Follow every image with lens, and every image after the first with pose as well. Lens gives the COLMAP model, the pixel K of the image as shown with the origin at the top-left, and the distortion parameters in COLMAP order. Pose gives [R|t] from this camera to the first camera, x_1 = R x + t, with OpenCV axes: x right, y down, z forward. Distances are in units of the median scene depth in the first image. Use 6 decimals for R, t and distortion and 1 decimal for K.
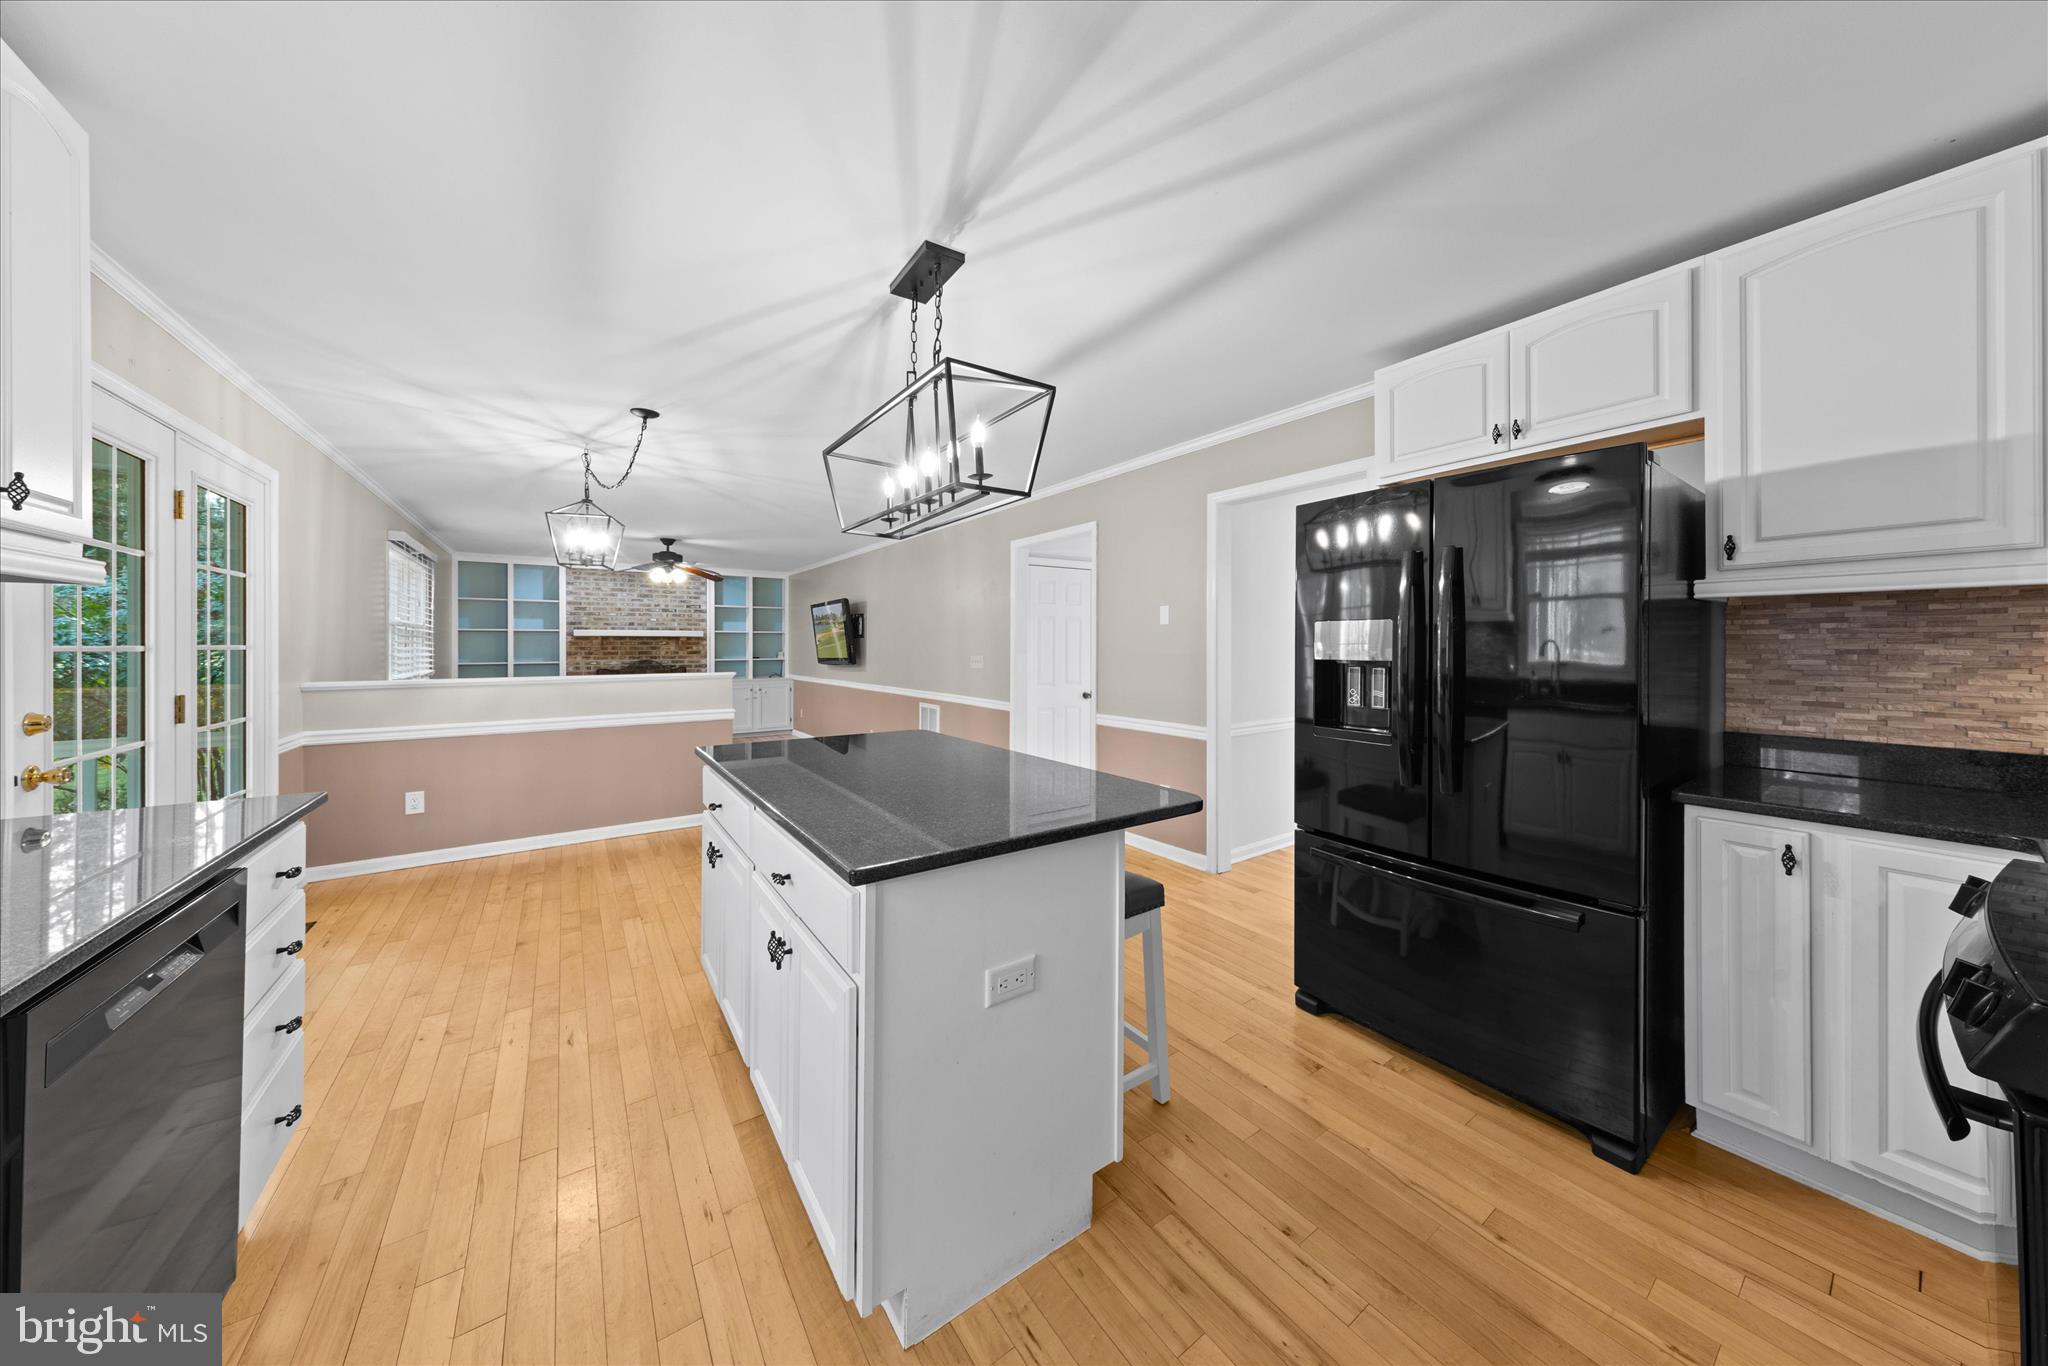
lens RADIAL K [[644.6, 0, 1031.7], [0, 644.6, 650.5], [0, 0, 1]] dist [0.000338, -0.000057]
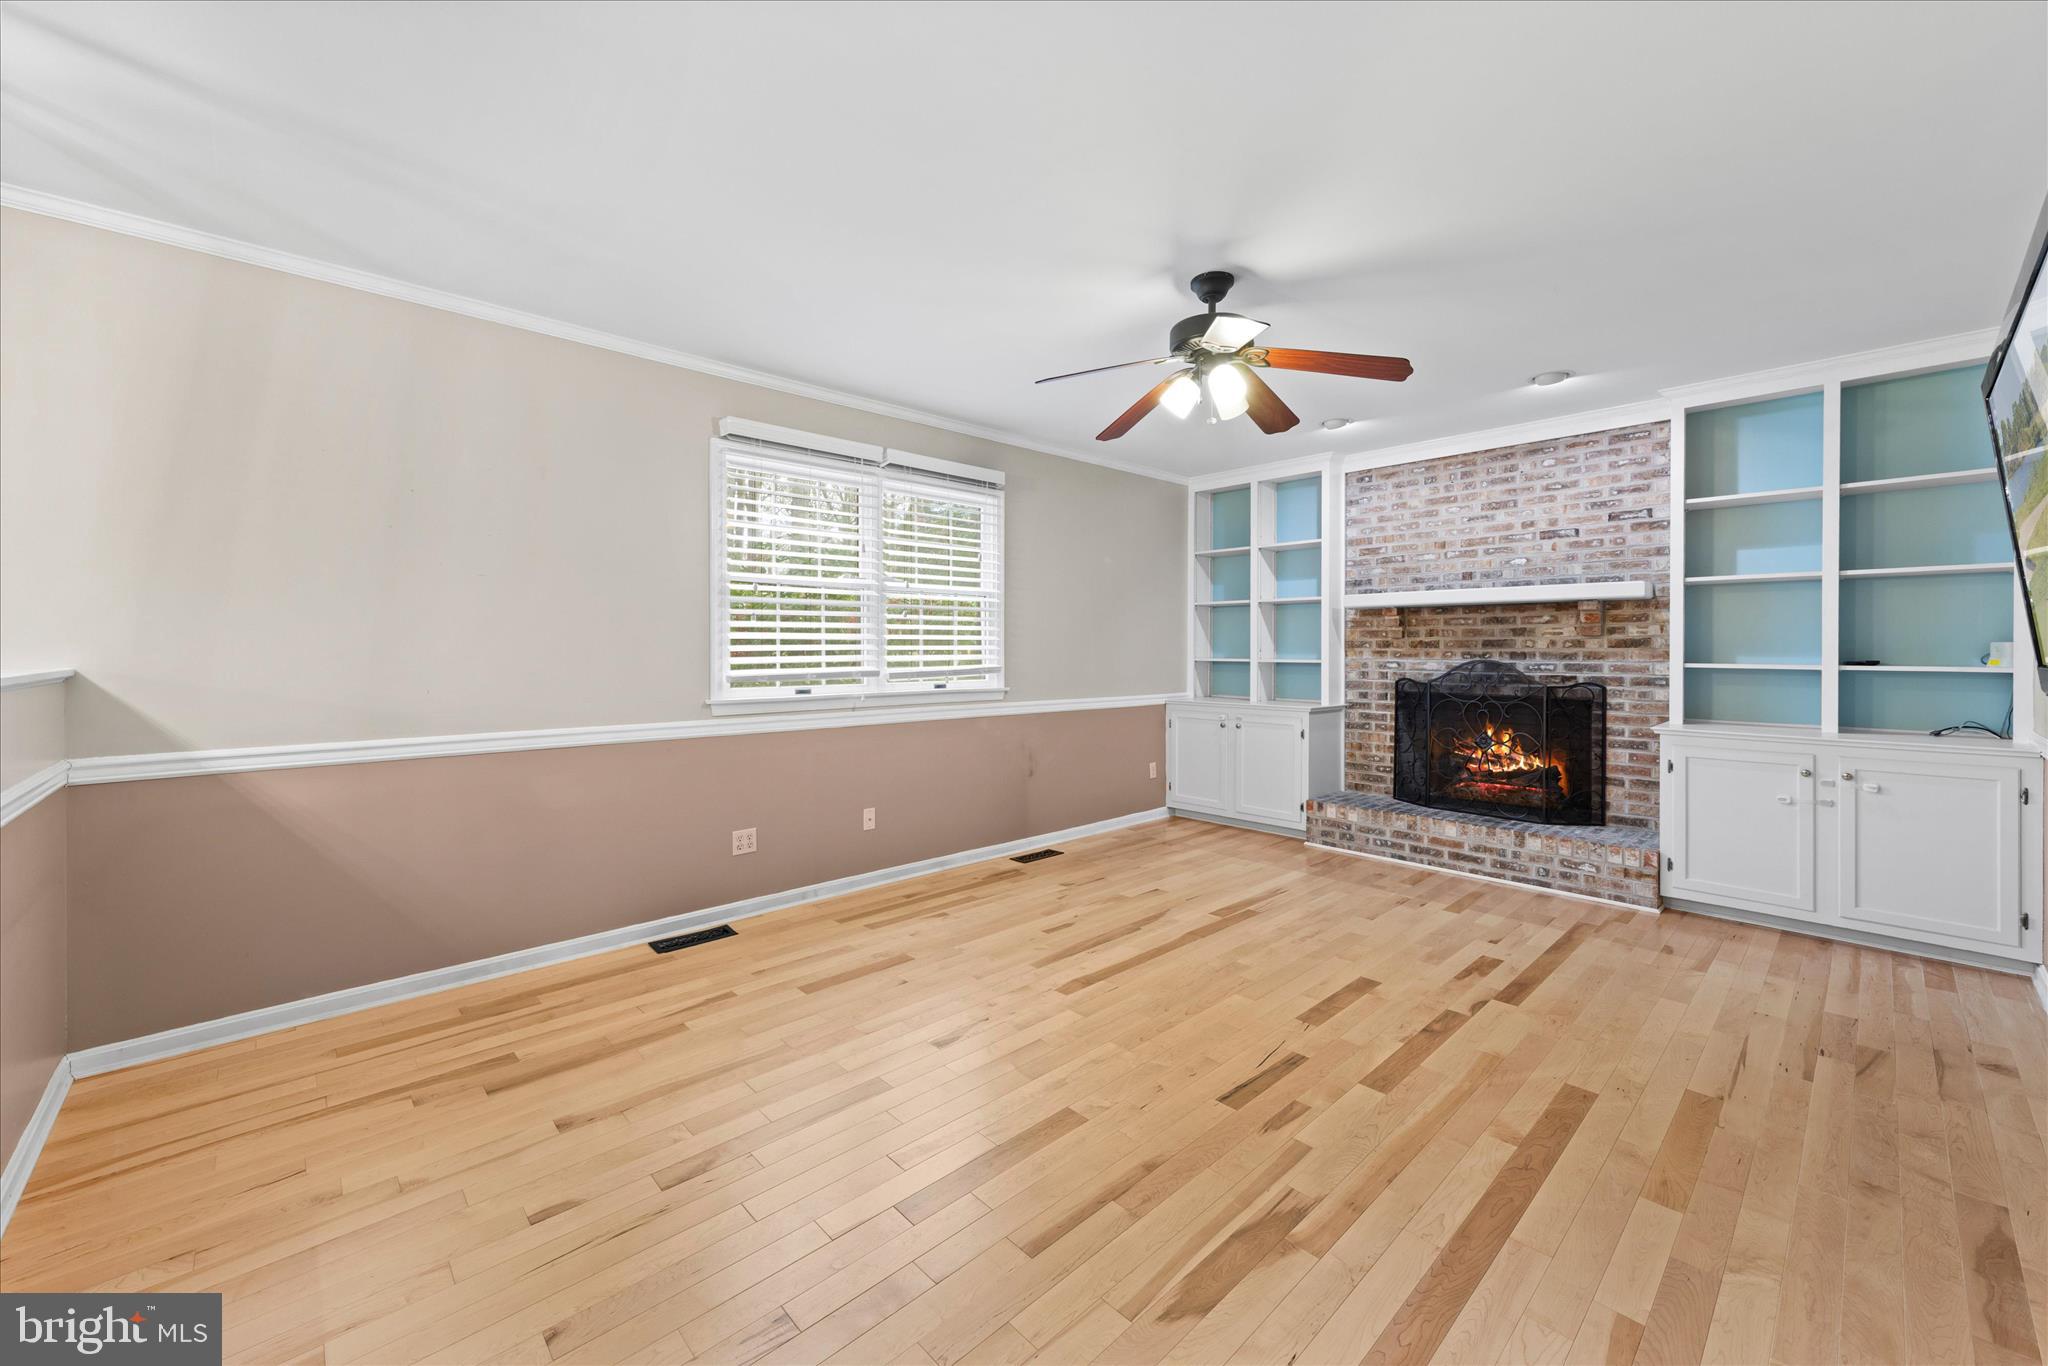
lens RADIAL K [[796.3, 0, 1022.7], [0, 796.3, 646.9], [0, 0, 1]] dist [0.000824, 0.000103]
pose [[0.121981, -0.000213, -0.992532, -0.140110], [-0.009590, 0.999953, -0.001393, 0.009933], [0.992486, 0.009689, 0.121973, 0.673225]]
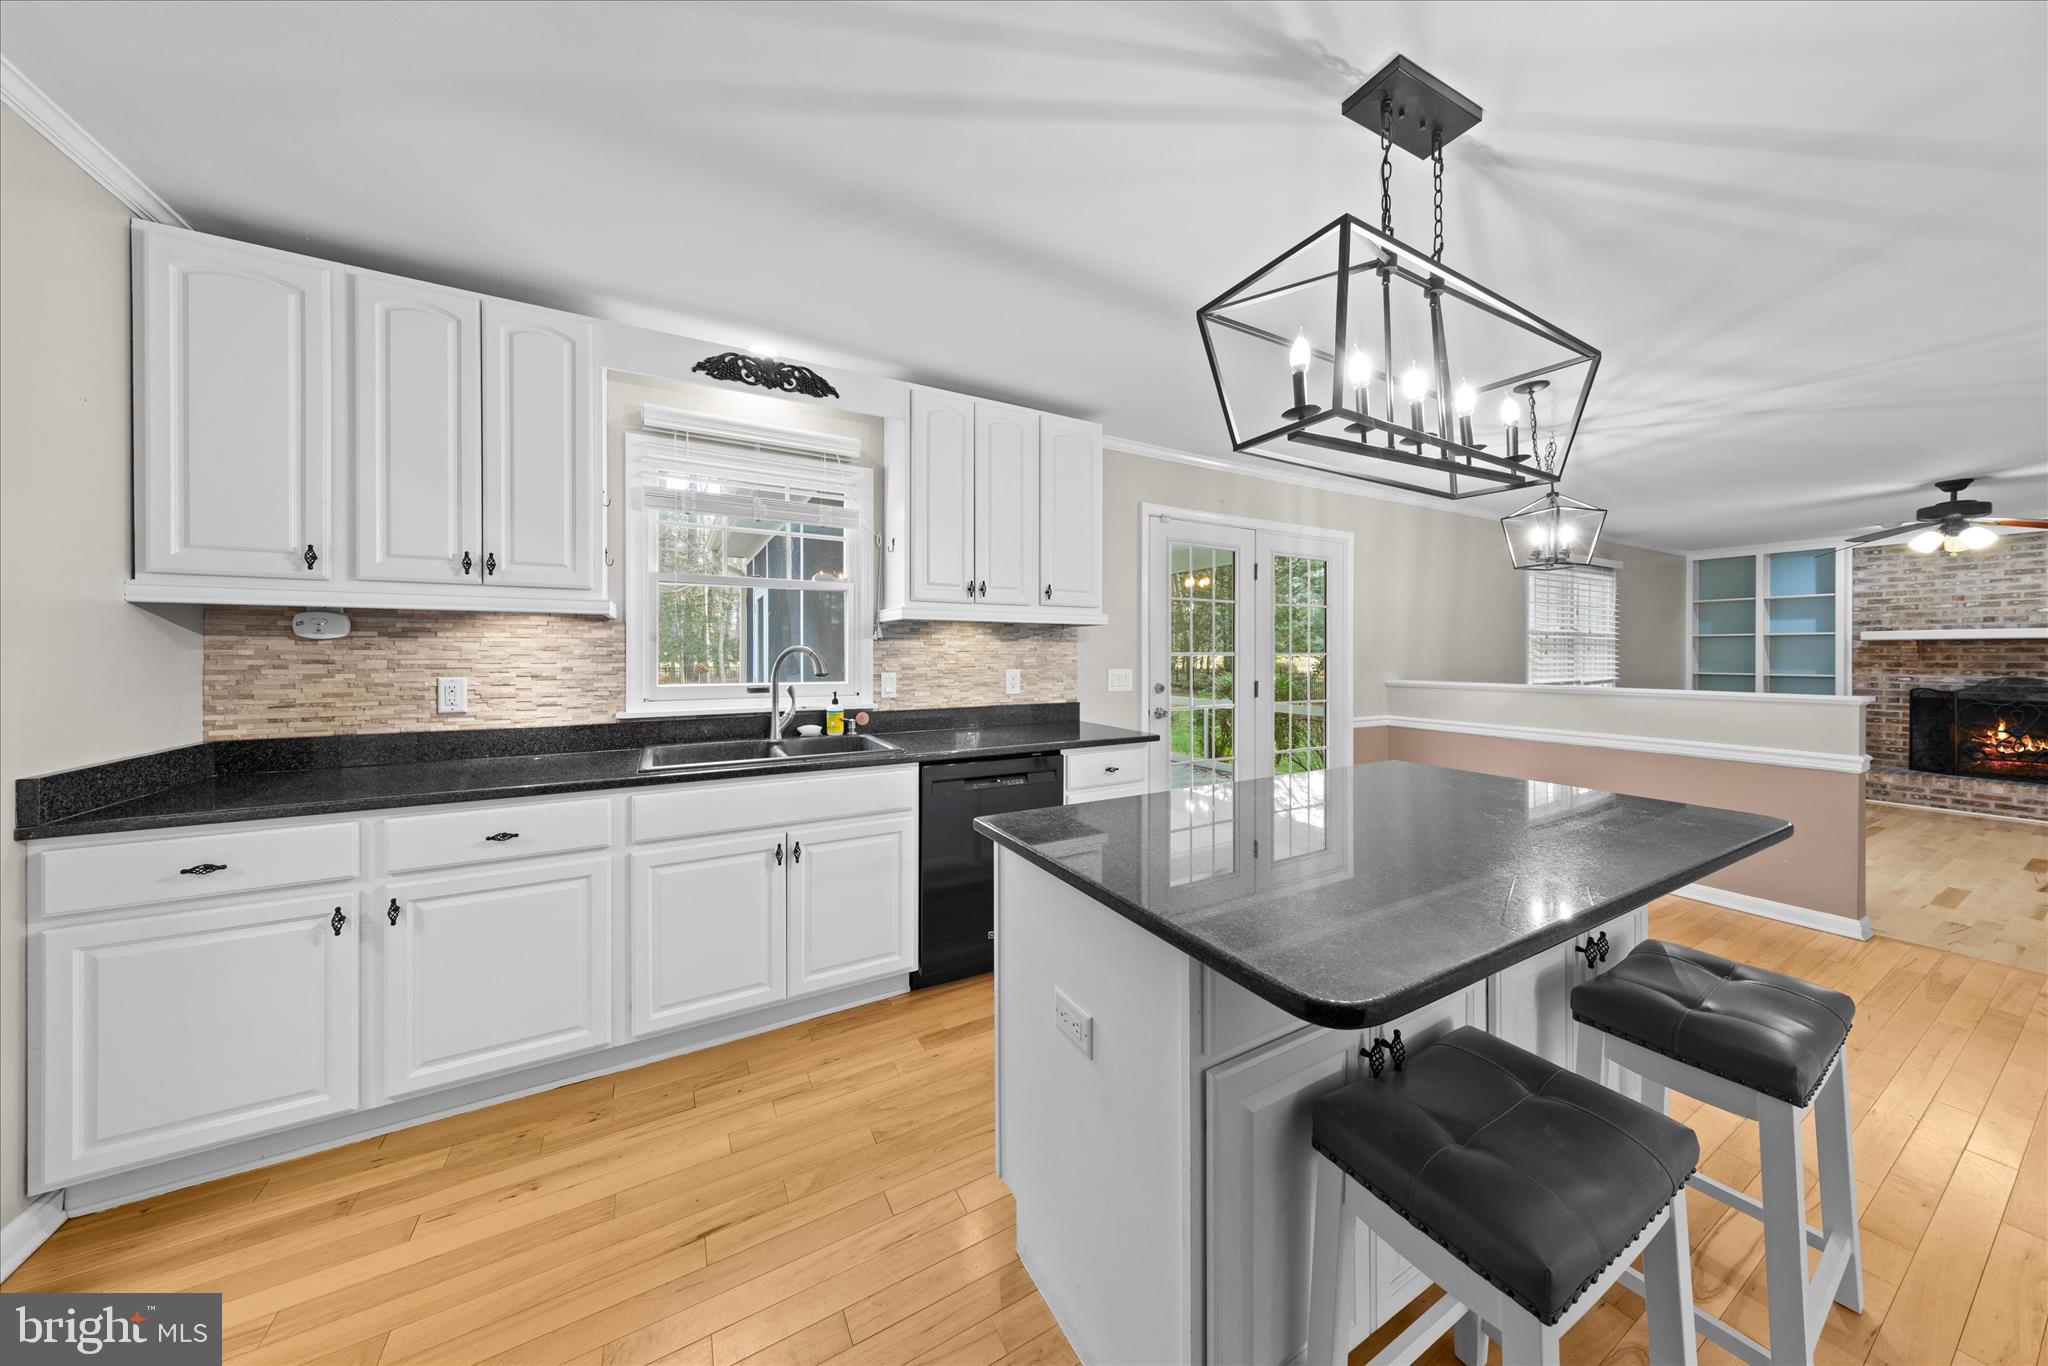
lens RADIAL K [[644.6, 0, 1015.0], [0, 644.6, 654.4], [0, 0, 1]] dist [0.000338, -0.000057]
pose [[-0.125488, 0.002859, -0.992091, 0.124816], [-0.008731, 0.999954, 0.003986, -0.001266], [0.992057, 0.009162, -0.125457, 0.146164]]
